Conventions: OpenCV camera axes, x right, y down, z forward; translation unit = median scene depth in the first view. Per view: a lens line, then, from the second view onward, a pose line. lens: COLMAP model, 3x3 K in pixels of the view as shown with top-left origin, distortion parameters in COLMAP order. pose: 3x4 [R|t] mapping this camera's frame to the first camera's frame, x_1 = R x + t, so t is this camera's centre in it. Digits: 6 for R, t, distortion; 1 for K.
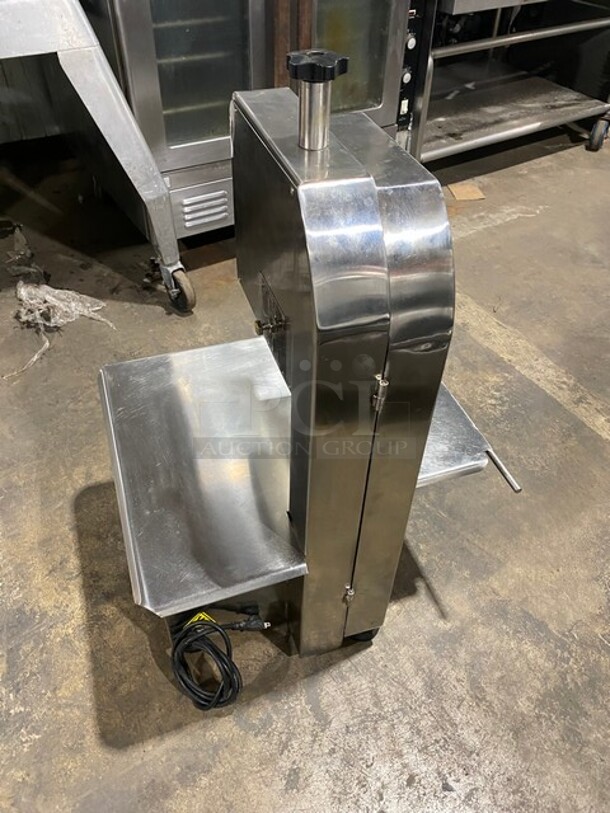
lens RADIAL K [[623.6, 0, 308.0], [0, 623.6, 404.5], [0, 0, 1]] dist [-0.009375, 0.041156]
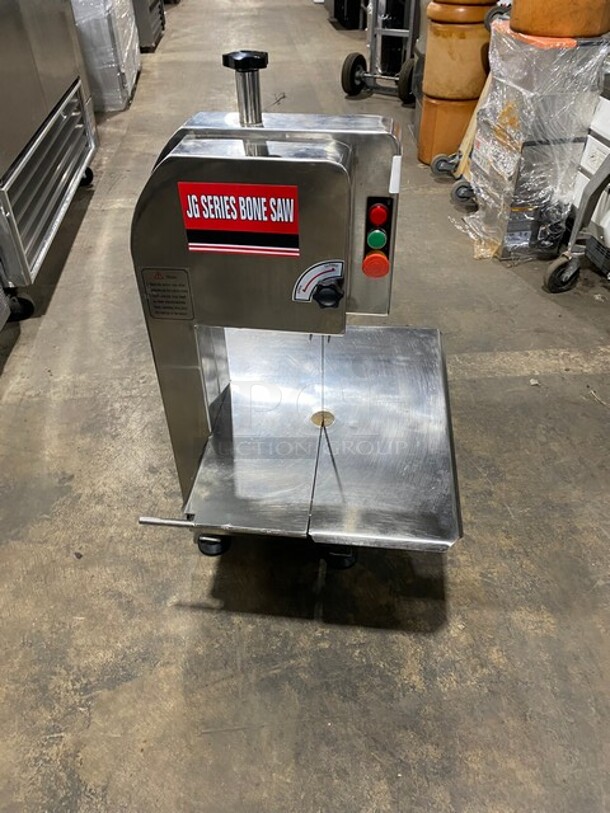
lens RADIAL K [[623.6, 0, 308.0], [0, 623.6, 404.5], [0, 0, 1]] dist [-0.009375, 0.041156]
pose [[-0.441219, 0.565723, -0.696623, 0.638361], [-0.624270, 0.364172, 0.691134, -0.624759], [0.644681, 0.739822, 0.192485, 0.661182]]
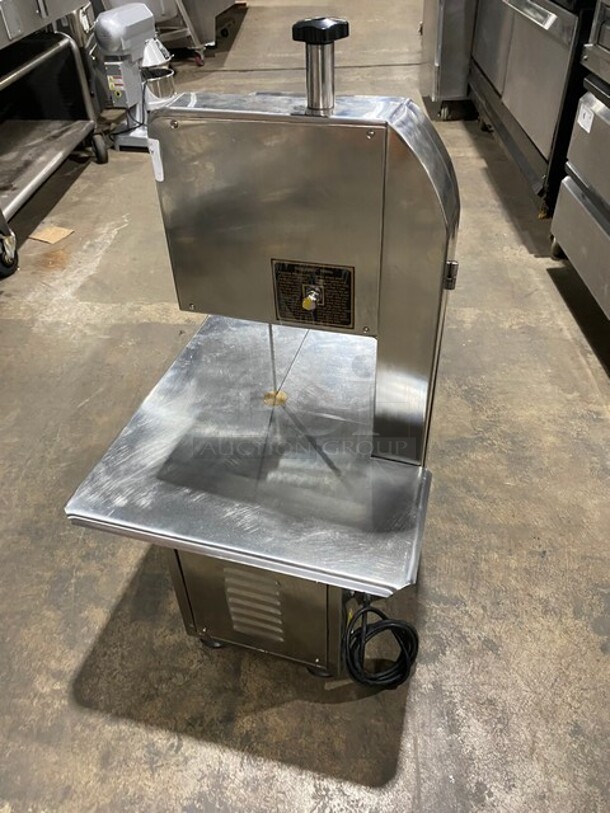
lens RADIAL K [[623.6, 0, 308.0], [0, 623.6, 404.5], [0, 0, 1]] dist [-0.009375, 0.041156]
pose [[0.566784, -0.561403, 0.602978, -0.519490], [0.598240, 0.783659, 0.167297, -0.105952], [-0.566450, 0.265904, 0.780019, 0.149995]]
